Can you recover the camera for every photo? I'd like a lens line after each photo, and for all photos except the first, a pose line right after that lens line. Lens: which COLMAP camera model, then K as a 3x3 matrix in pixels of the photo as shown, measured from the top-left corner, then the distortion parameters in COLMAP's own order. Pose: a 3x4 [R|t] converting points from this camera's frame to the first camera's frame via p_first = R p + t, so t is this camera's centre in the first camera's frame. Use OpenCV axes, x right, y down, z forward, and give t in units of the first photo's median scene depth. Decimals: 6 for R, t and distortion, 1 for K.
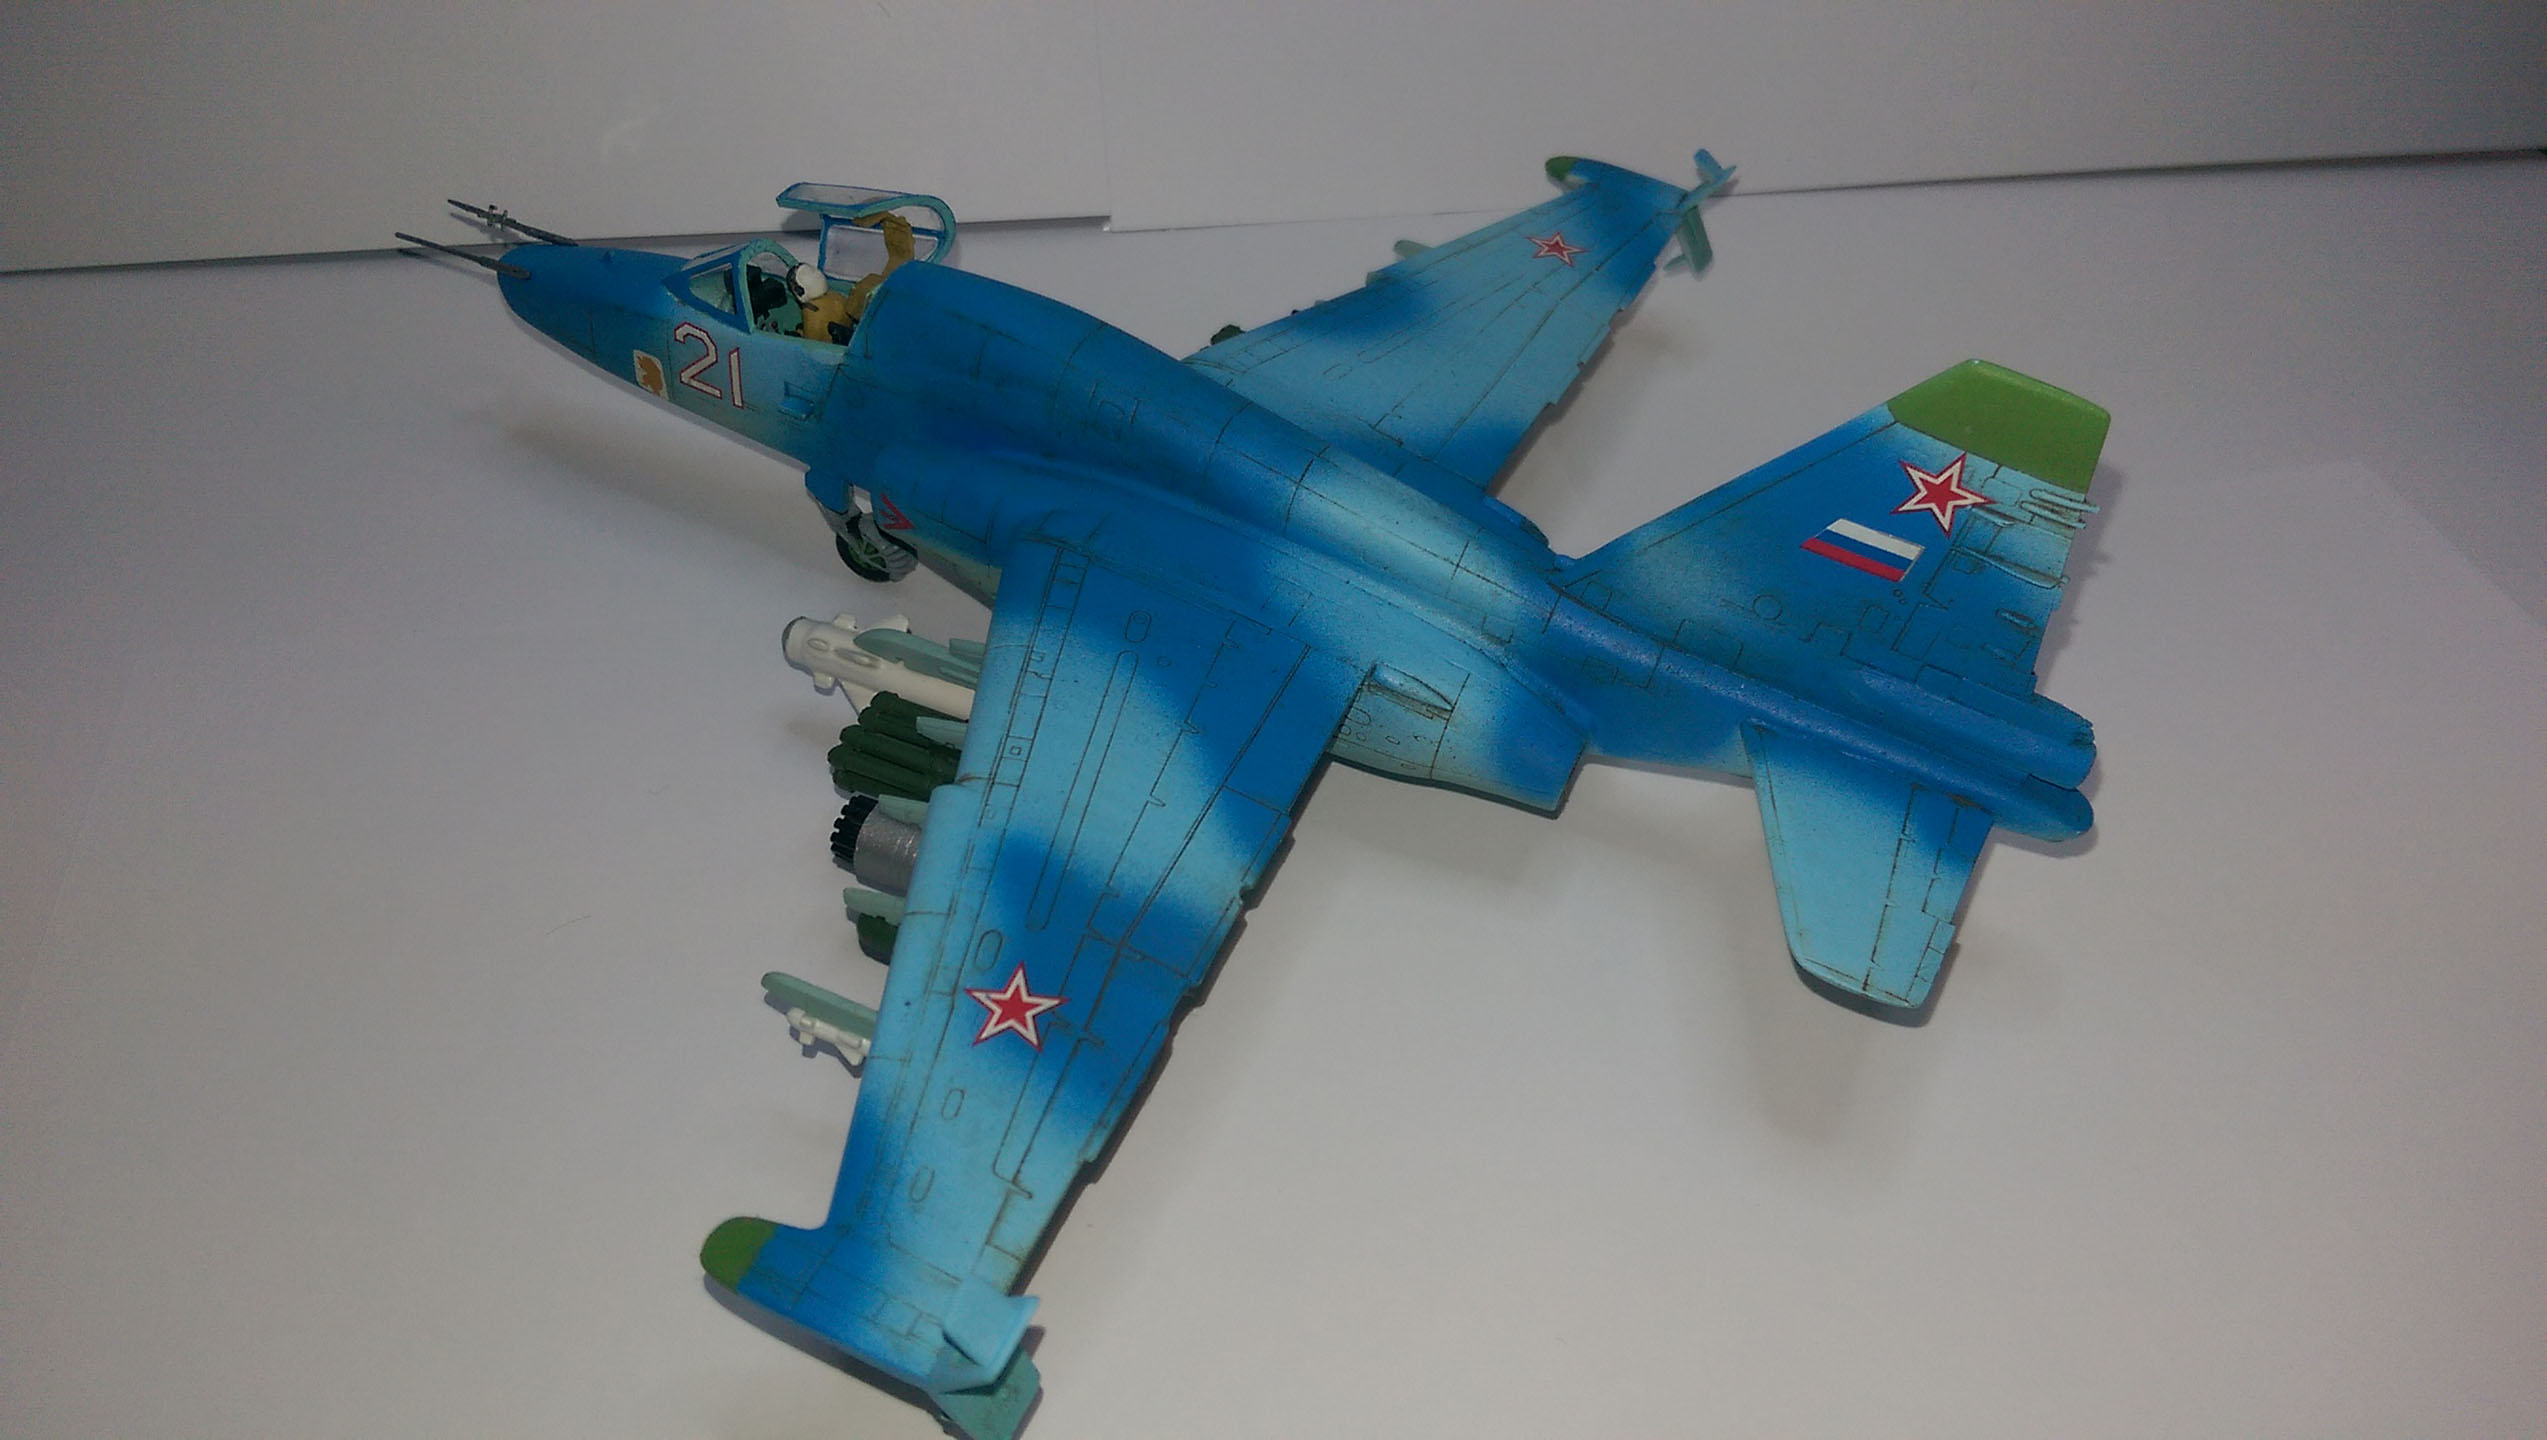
lens RADIAL K [[1871.4, 0, 1273.5], [0, 1871.4, 720.0], [0, 0, 1]] dist [0.071059, -0.142047]
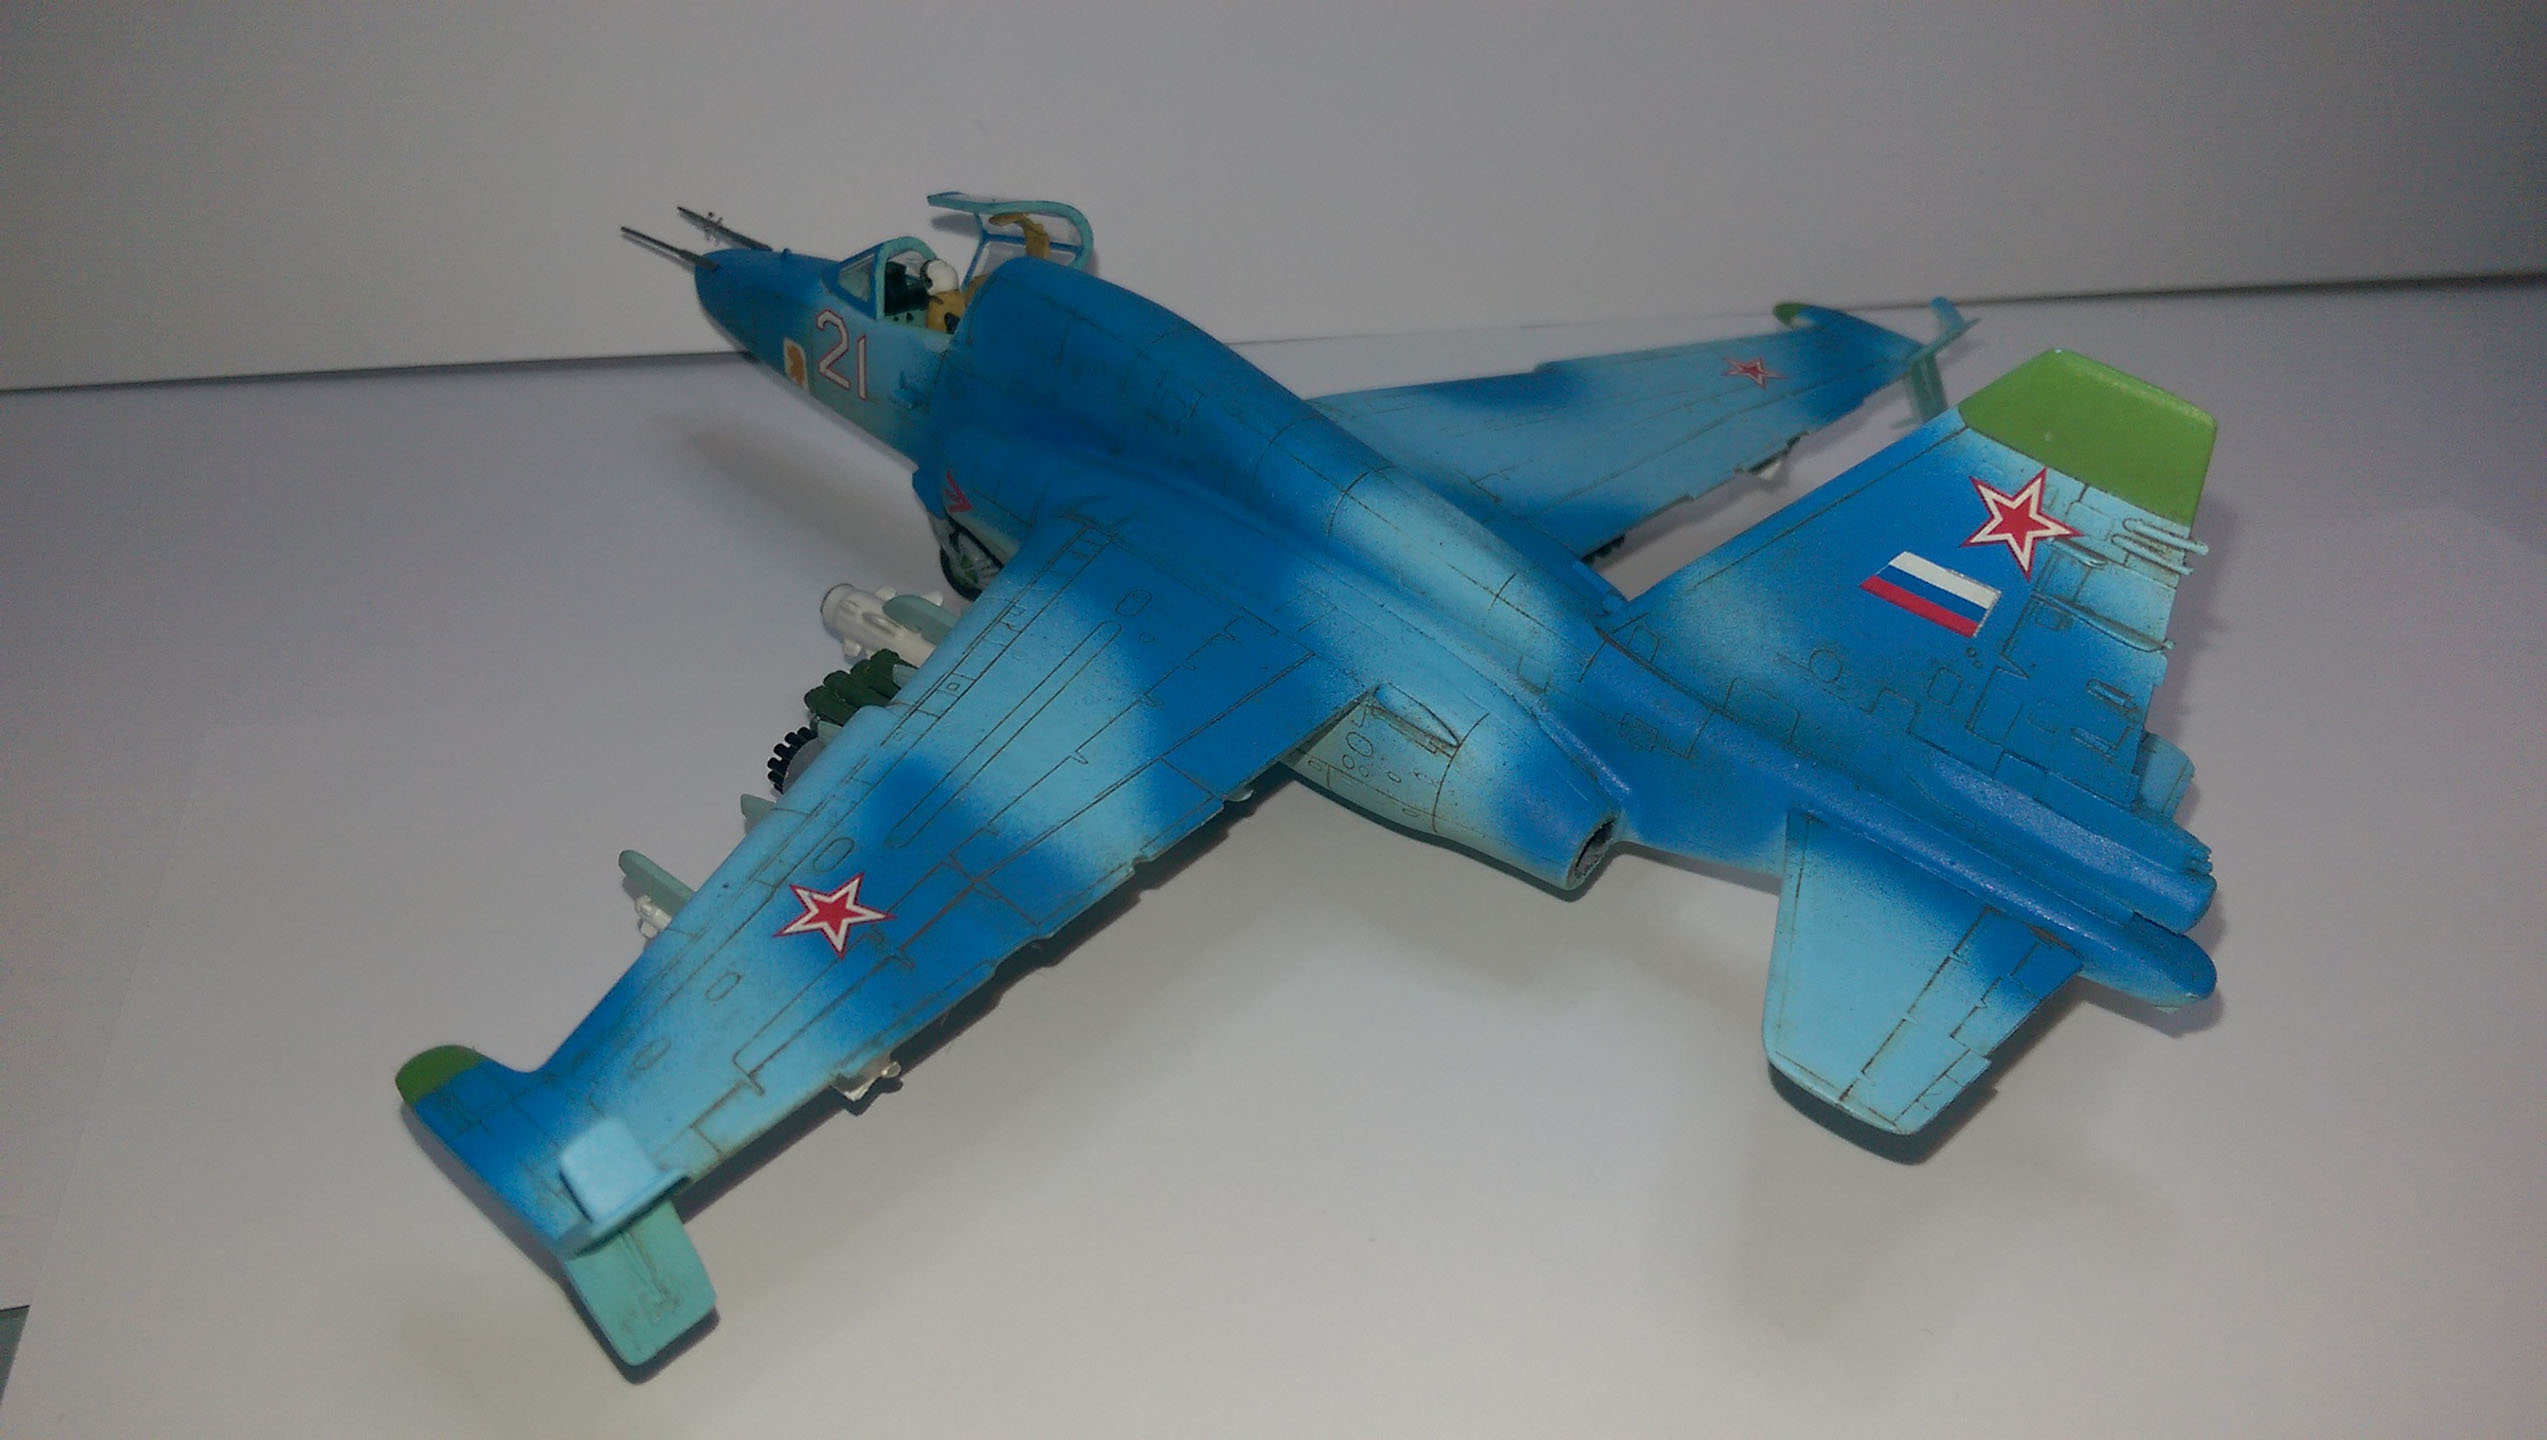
lens RADIAL K [[1871.4, 0, 1273.5], [0, 1871.4, 720.0], [0, 0, 1]] dist [0.071059, -0.142047]
pose [[0.962109, 0.145364, -0.230686, 0.213893], [-0.185140, 0.969383, -0.161306, 0.141173], [0.200175, 0.197903, 0.959565, 0.134524]]
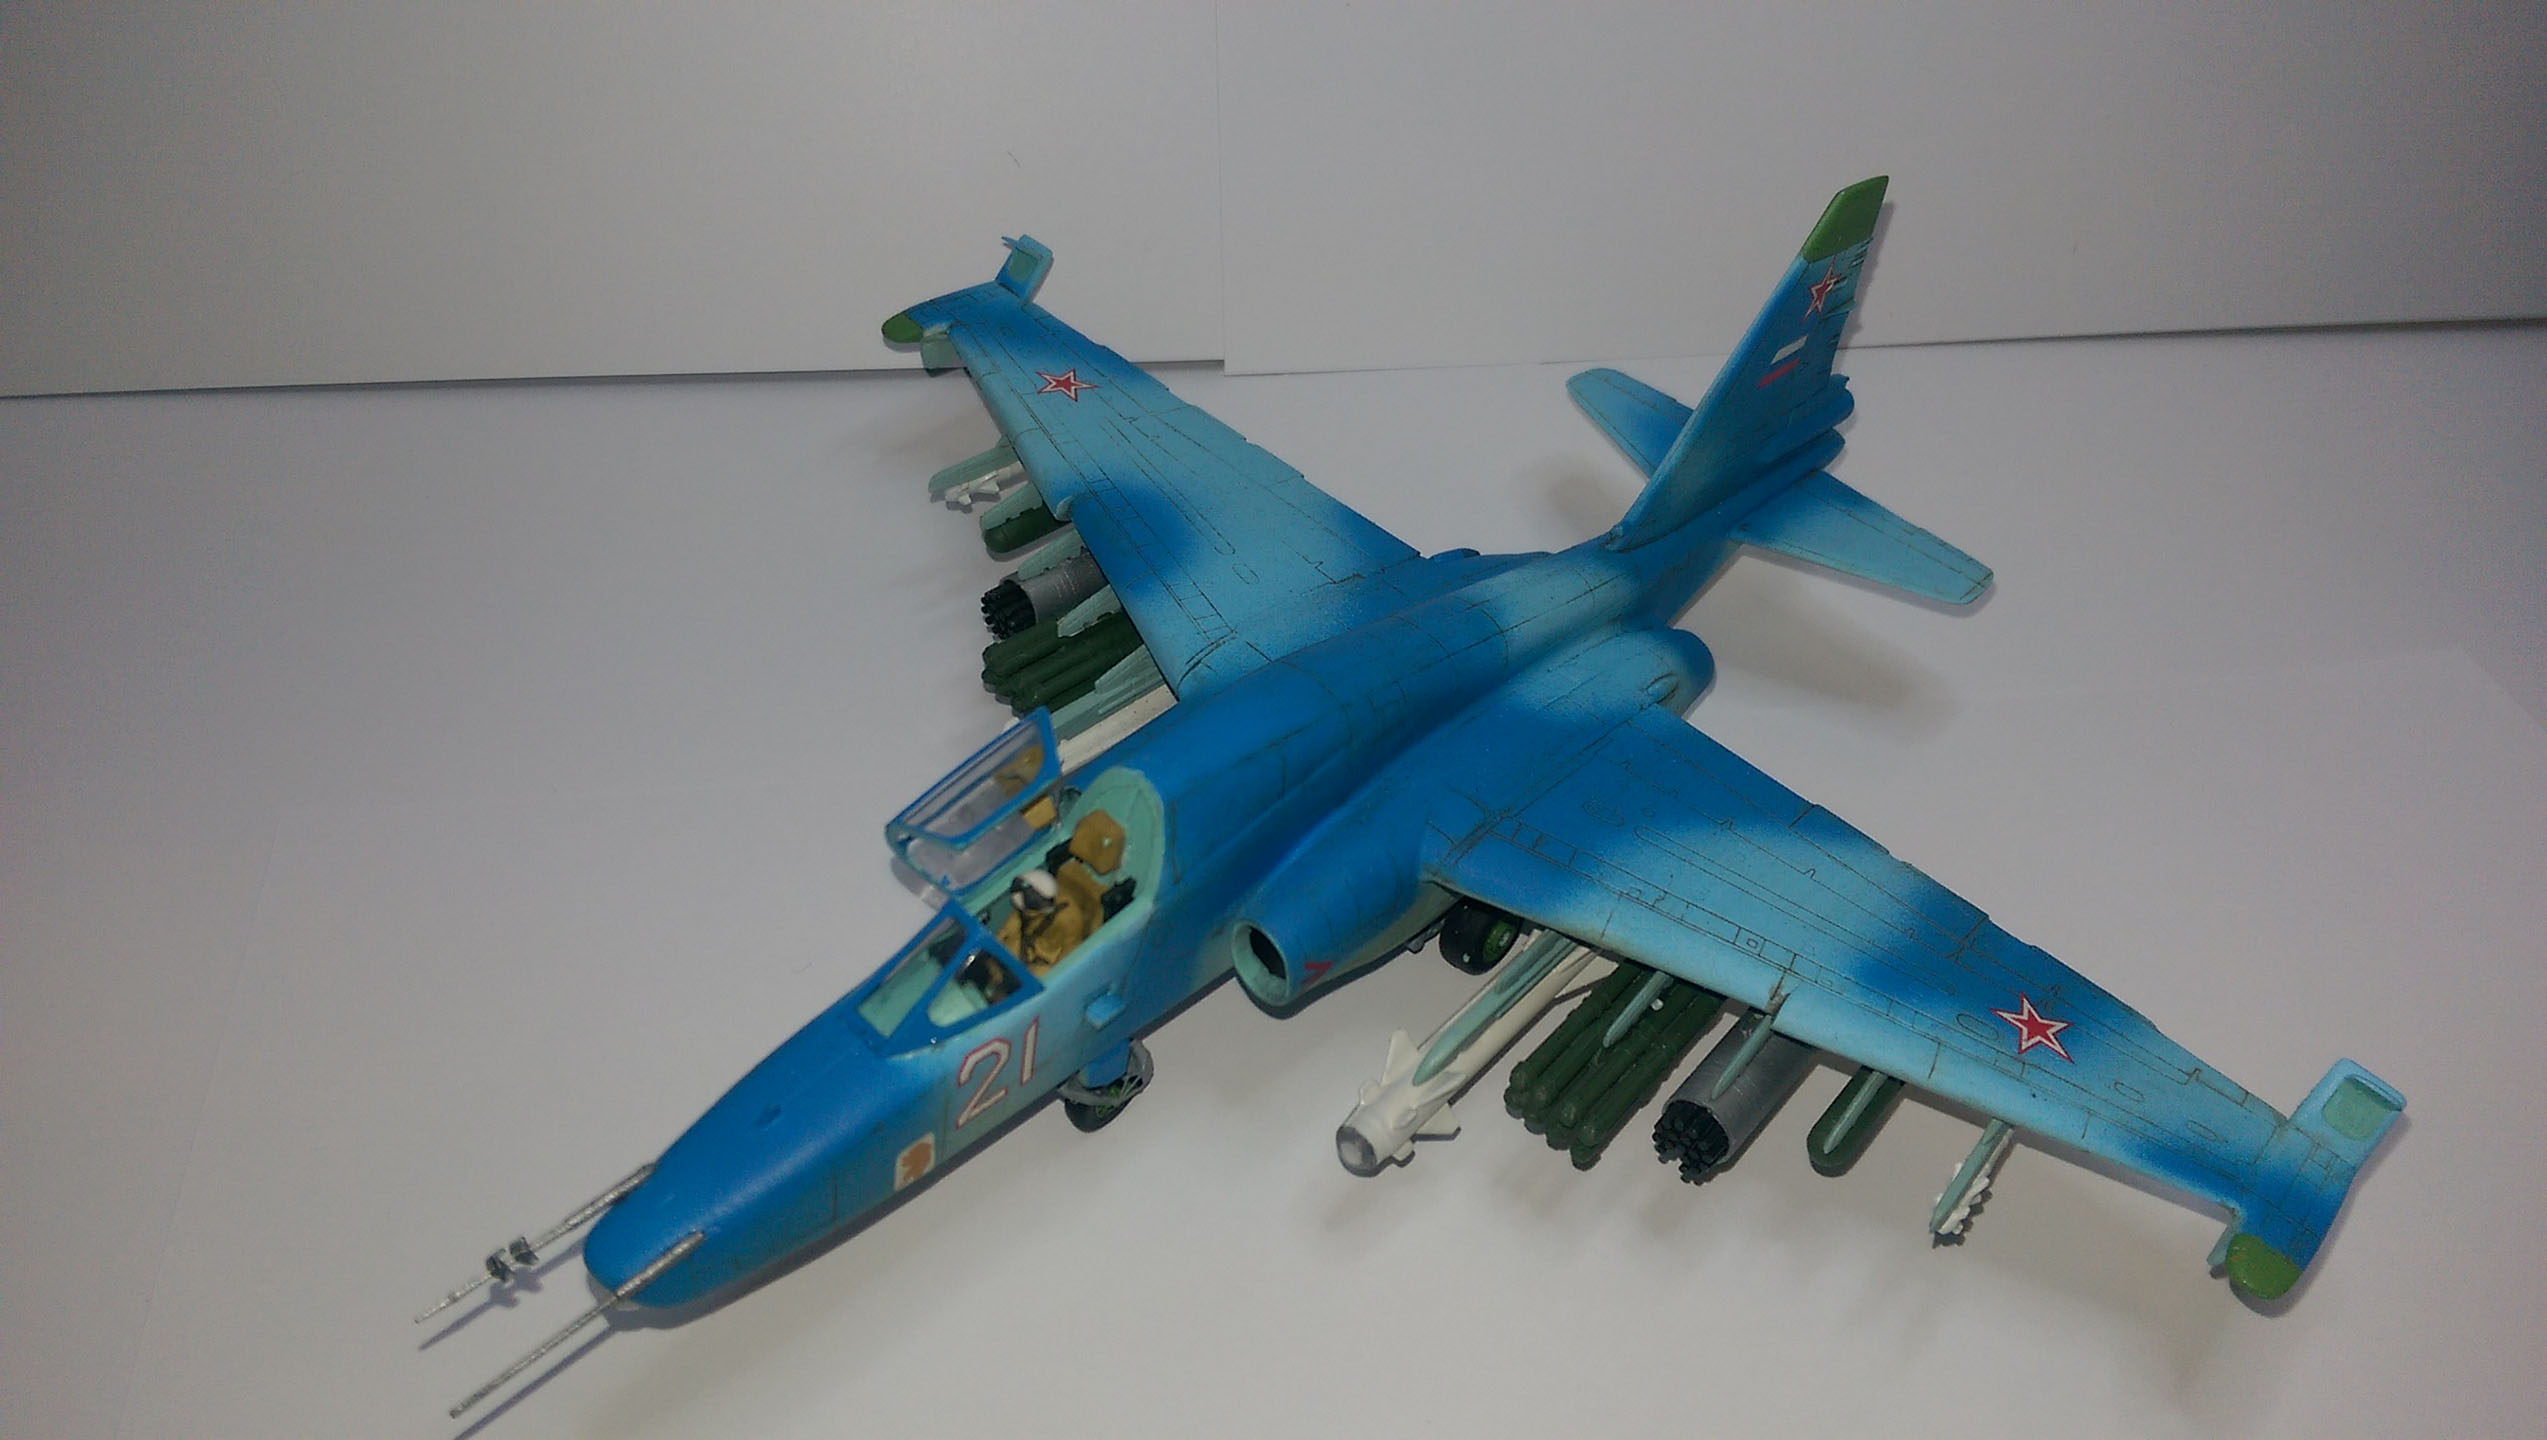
lens RADIAL K [[1787.8, 0, 1274.0], [0, 1787.8, 752.4], [0, 0, 1]] dist [-0.001058, -0.000613]
pose [[0.319775, -0.680885, 0.658892, -0.751797], [0.597450, 0.684633, 0.417529, -0.590571], [-0.735389, 0.260140, 0.625724, 0.502287]]
